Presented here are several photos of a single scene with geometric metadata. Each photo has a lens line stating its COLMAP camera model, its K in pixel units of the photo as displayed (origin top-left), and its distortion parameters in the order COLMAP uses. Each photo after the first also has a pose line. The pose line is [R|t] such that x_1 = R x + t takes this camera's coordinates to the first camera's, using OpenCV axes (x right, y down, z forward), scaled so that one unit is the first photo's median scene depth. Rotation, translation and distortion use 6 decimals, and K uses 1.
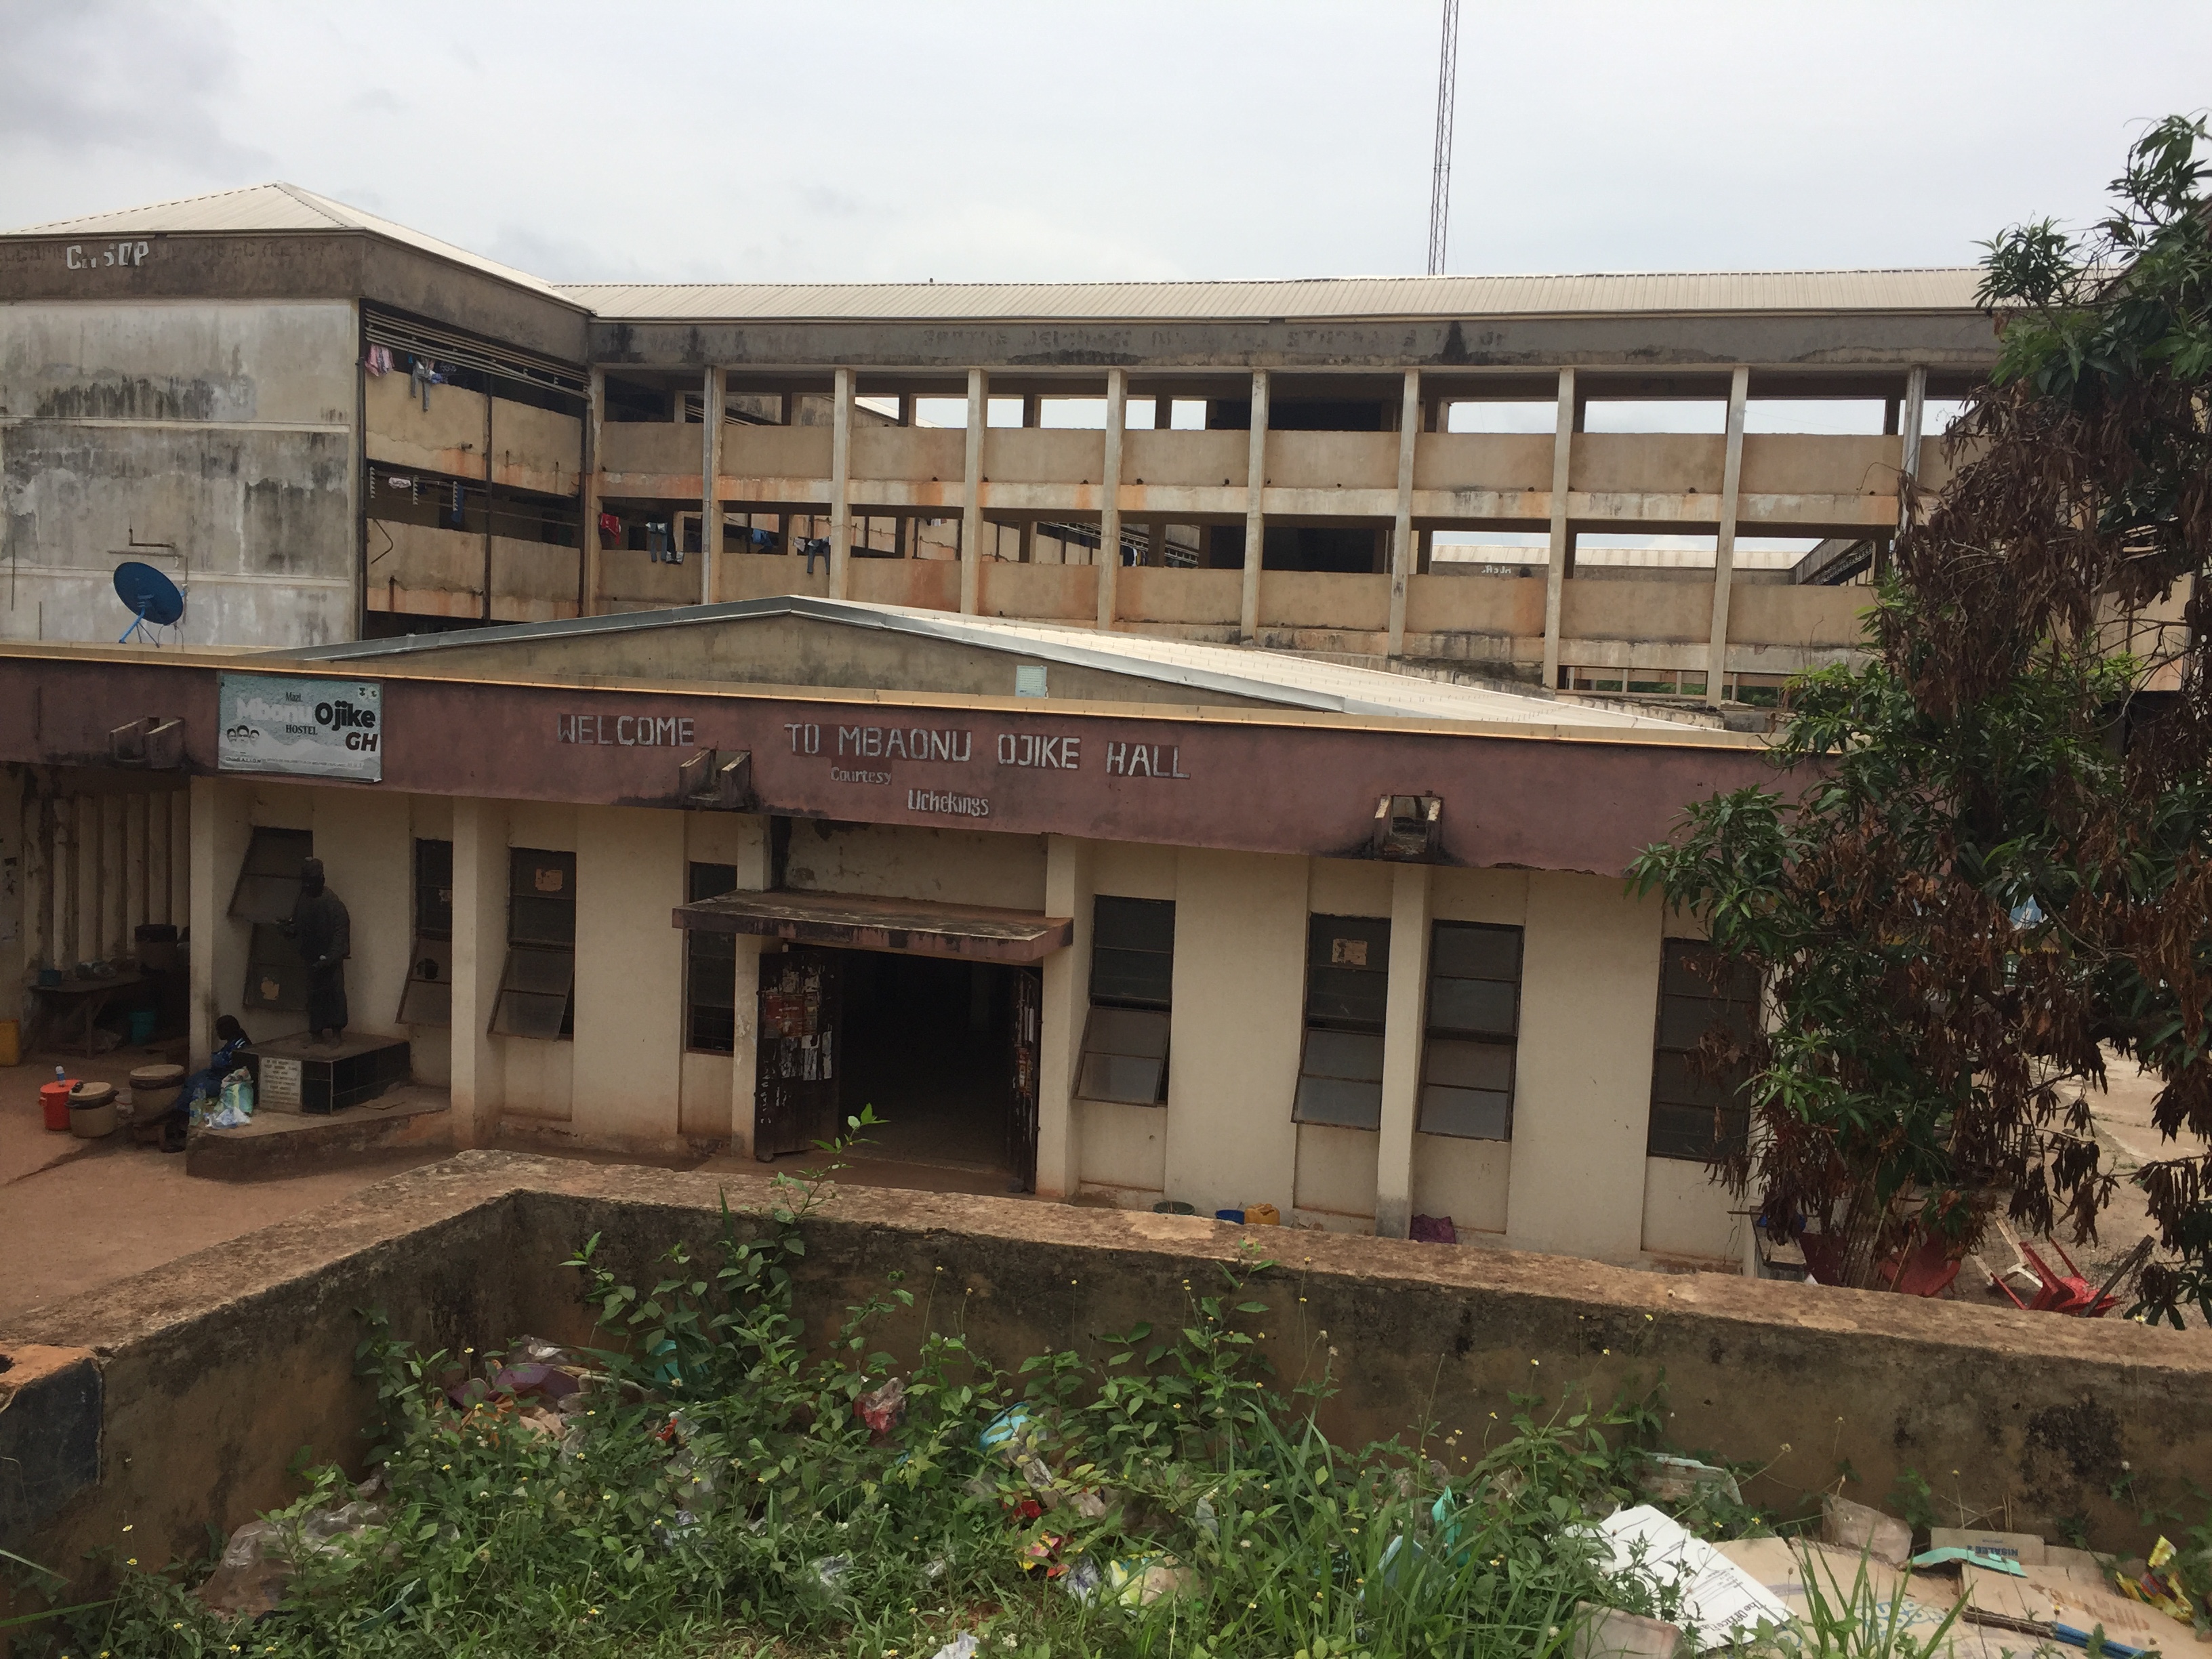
lens RADIAL K [[1842.6, 0, 1106.0], [0, 1842.6, 829.5], [0, 0, 1]] dist [0.007438, 0.001154]
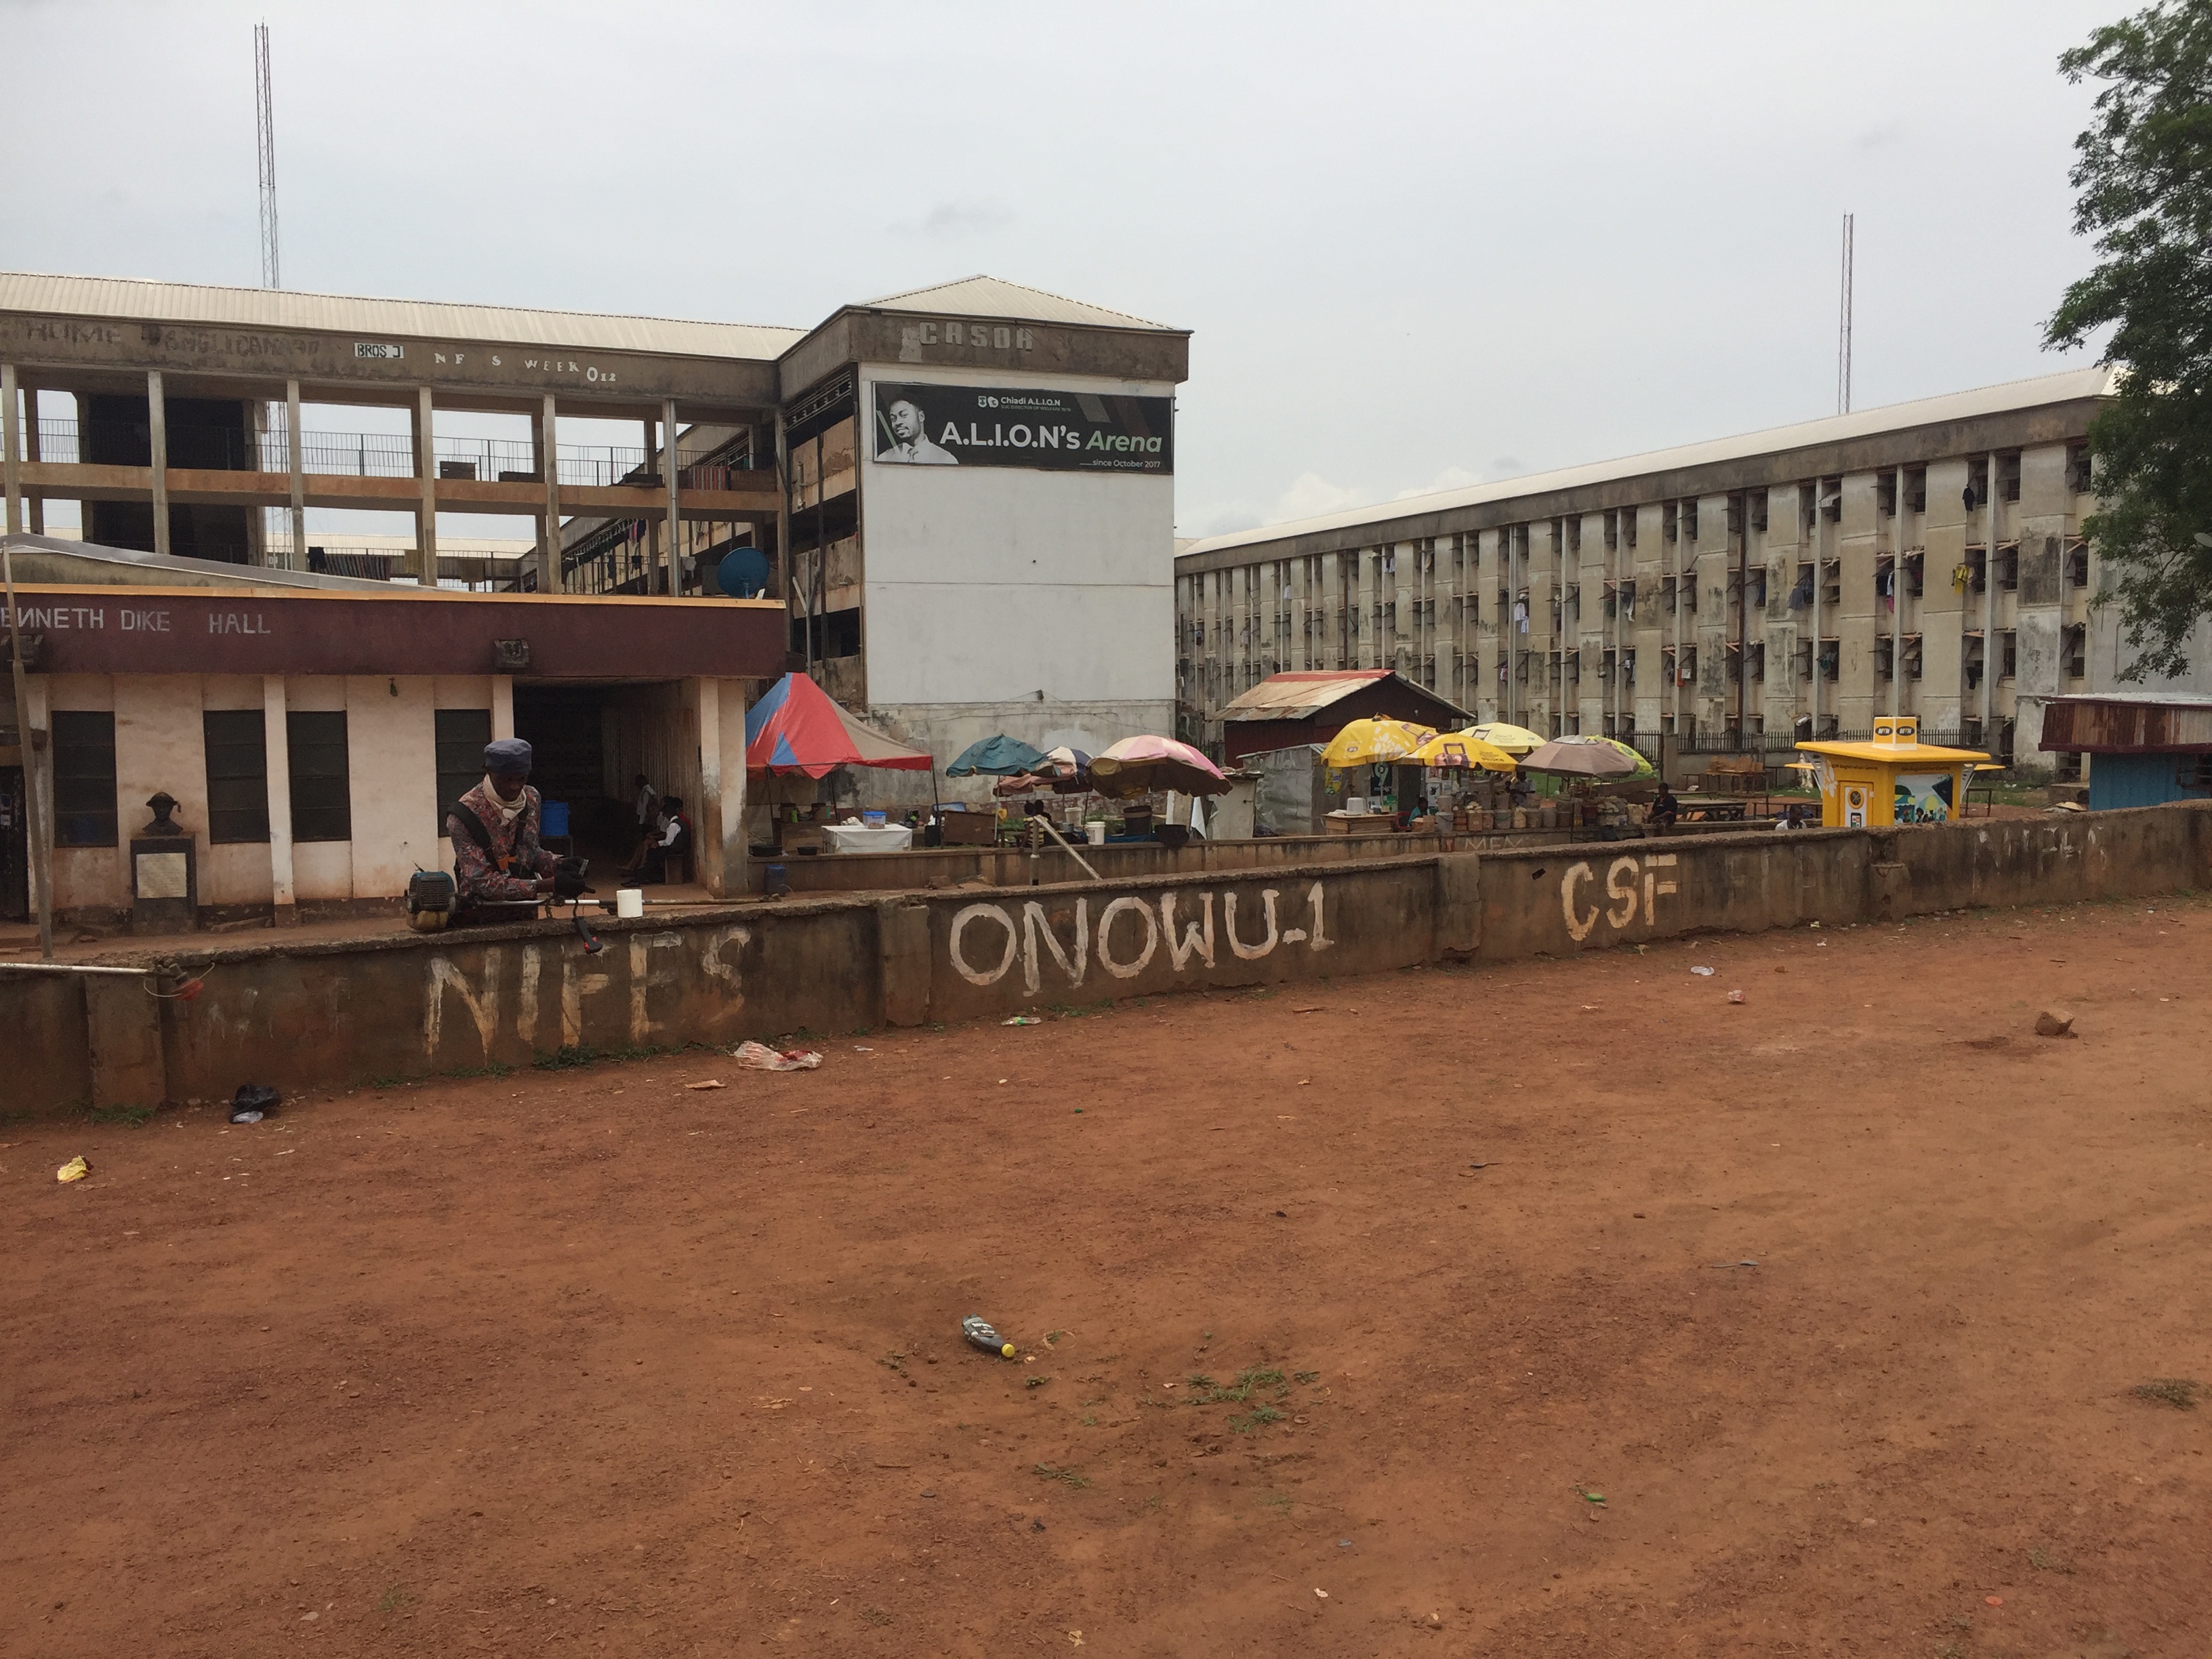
lens RADIAL K [[1842.6, 0, 1106.0], [0, 1842.6, 829.5], [0, 0, 1]] dist [0.007438, 0.001154]
pose [[0.837156, -0.070344, 0.542422, -0.109897], [0.071734, 0.997250, 0.018615, 0.153361], [-0.542240, 0.023327, 0.839900, -0.736461]]
